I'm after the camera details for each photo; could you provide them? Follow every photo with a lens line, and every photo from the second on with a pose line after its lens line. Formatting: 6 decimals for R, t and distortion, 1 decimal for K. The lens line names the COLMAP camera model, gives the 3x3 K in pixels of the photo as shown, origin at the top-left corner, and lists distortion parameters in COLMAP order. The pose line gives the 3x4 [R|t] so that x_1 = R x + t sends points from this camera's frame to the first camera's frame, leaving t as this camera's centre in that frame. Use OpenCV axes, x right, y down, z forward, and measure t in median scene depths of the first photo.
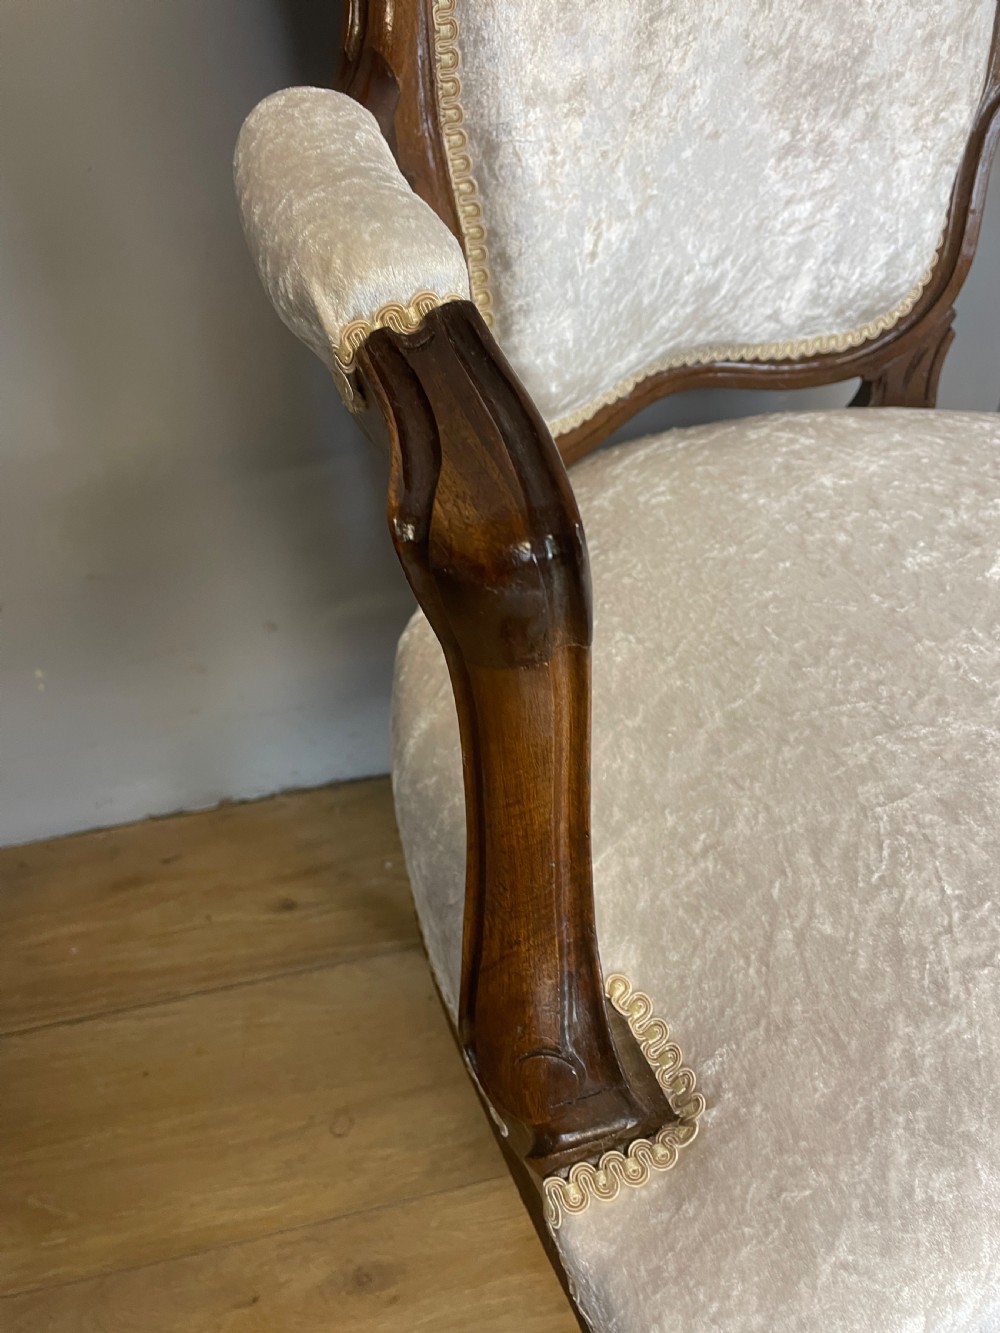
lens RADIAL K [[1011.6, 0, 497.6], [0, 1011.6, 665.7], [0, 0, 1]] dist [0.097786, -0.124976]
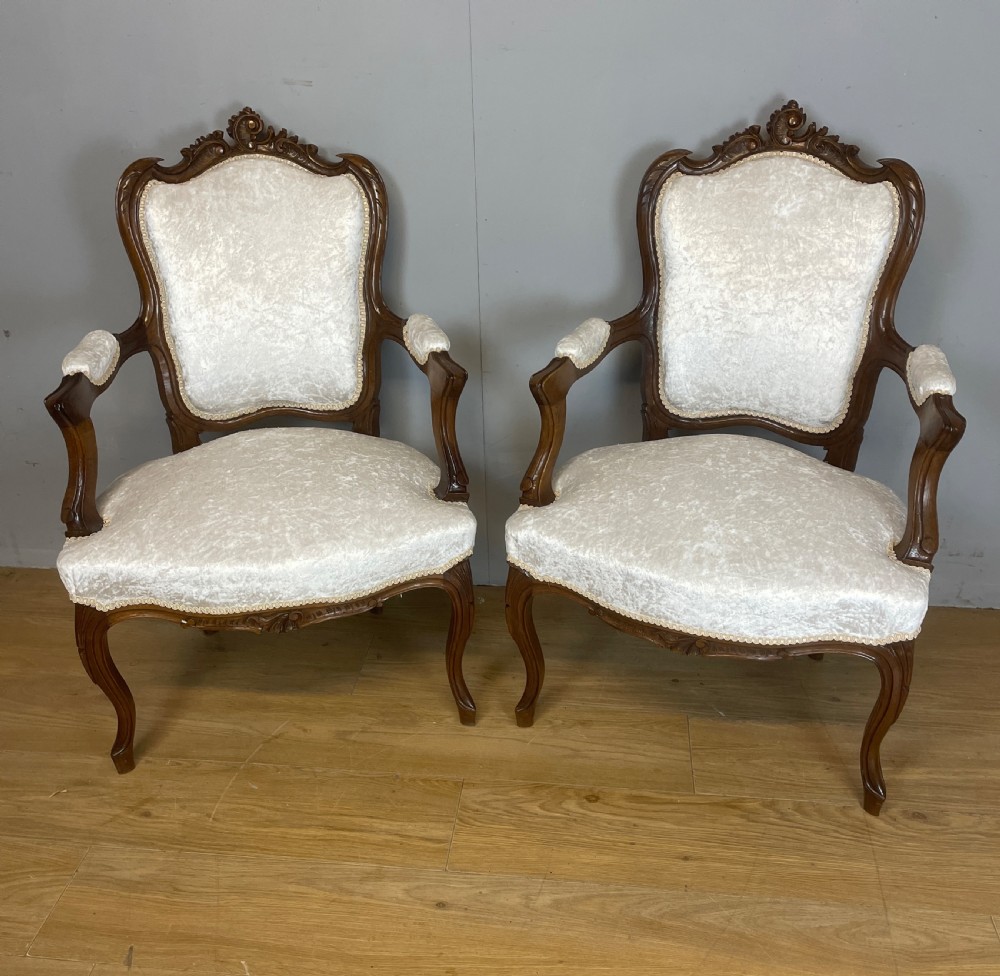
lens RADIAL K [[1010.9, 0, 496.6], [0, 1010.9, 505.5], [0, 0, 1]] dist [0.116316, -0.193130]
pose [[0.941014, 0.150983, -0.302816, 2.153328], [-0.214546, 0.958269, -0.188921, 0.516088], [0.261655, 0.242745, 0.934137, -1.943358]]
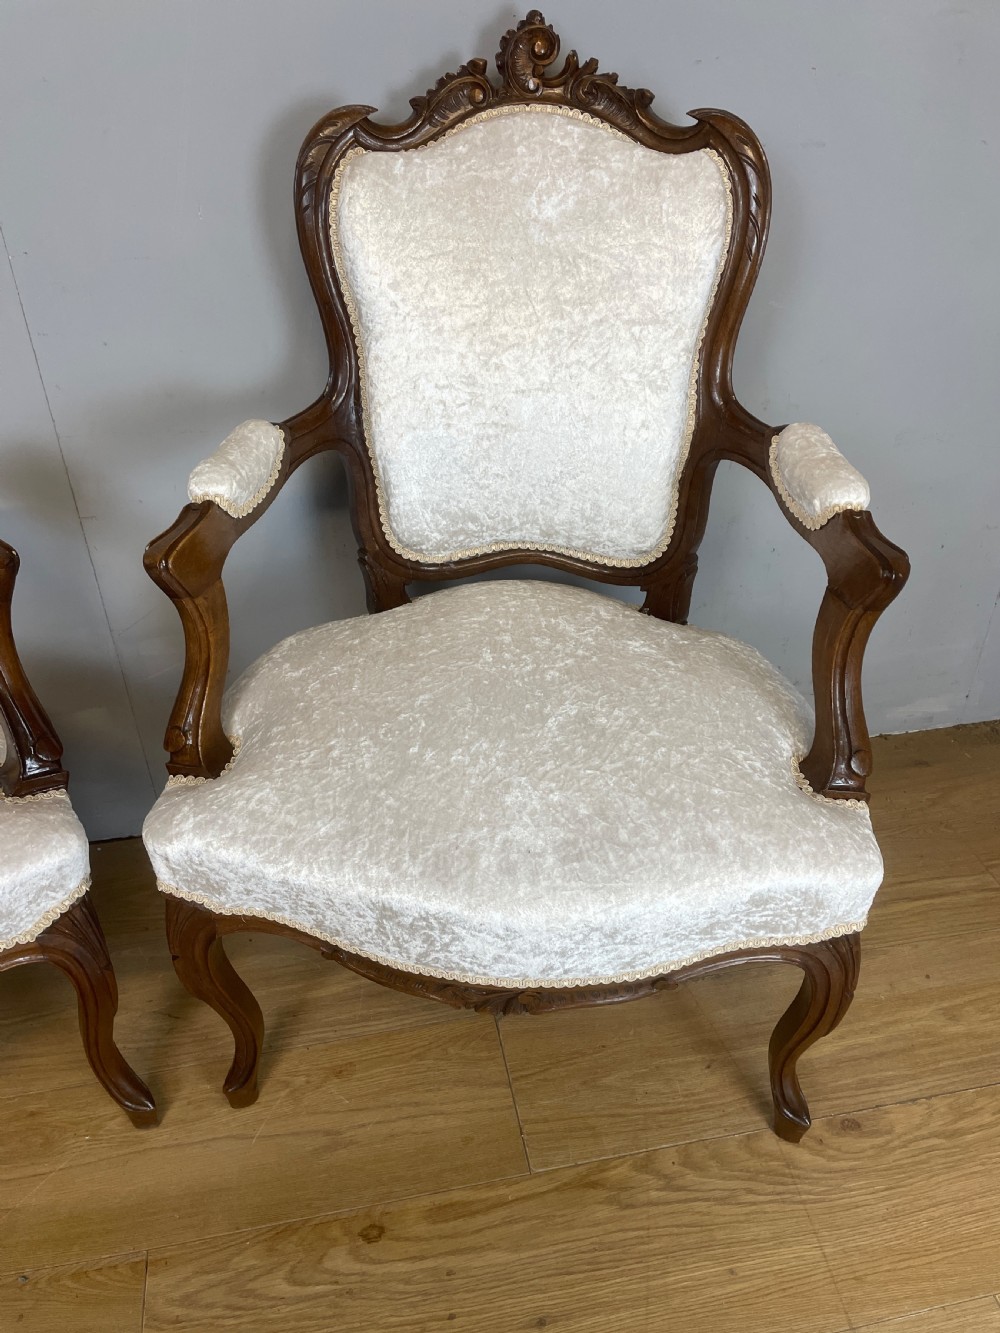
lens RADIAL K [[1011.6, 0, 497.6], [0, 1011.6, 665.7], [0, 0, 1]] dist [0.097786, -0.124976]
pose [[0.999221, 0.022975, -0.032092, 1.878723], [-0.026748, 0.992096, -0.122594, -0.101821], [0.029022, 0.123357, 0.991938, -0.705208]]
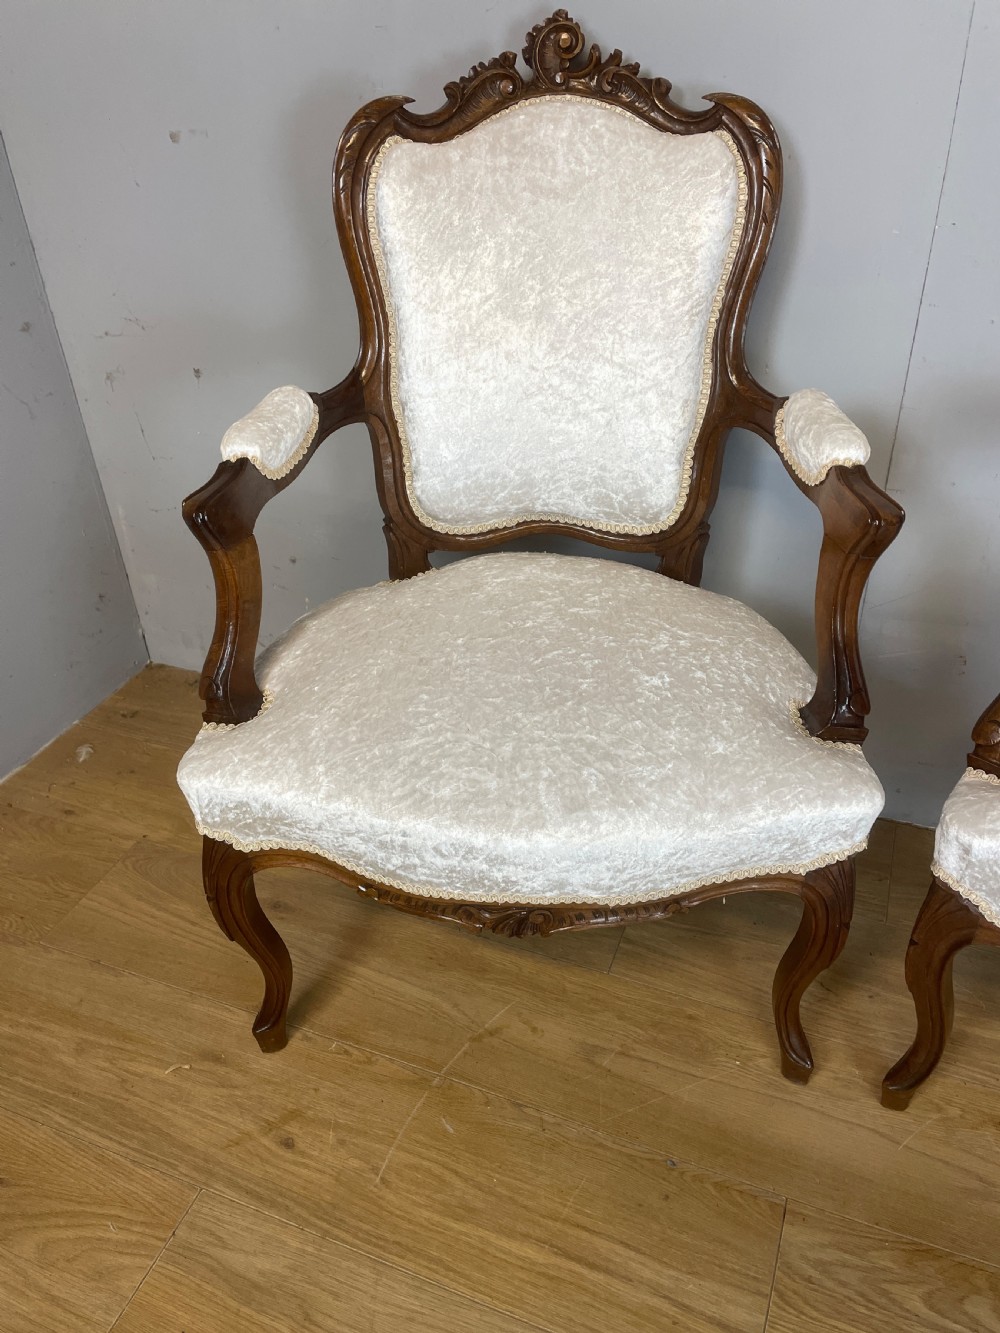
lens RADIAL K [[1011.6, 0, 497.6], [0, 1011.6, 665.7], [0, 0, 1]] dist [0.097786, -0.124976]
pose [[0.818782, 0.303395, -0.487388, 1.389804], [-0.355720, 0.934457, -0.015897, 0.038567], [0.450621, 0.186390, 0.873041, -0.843154]]
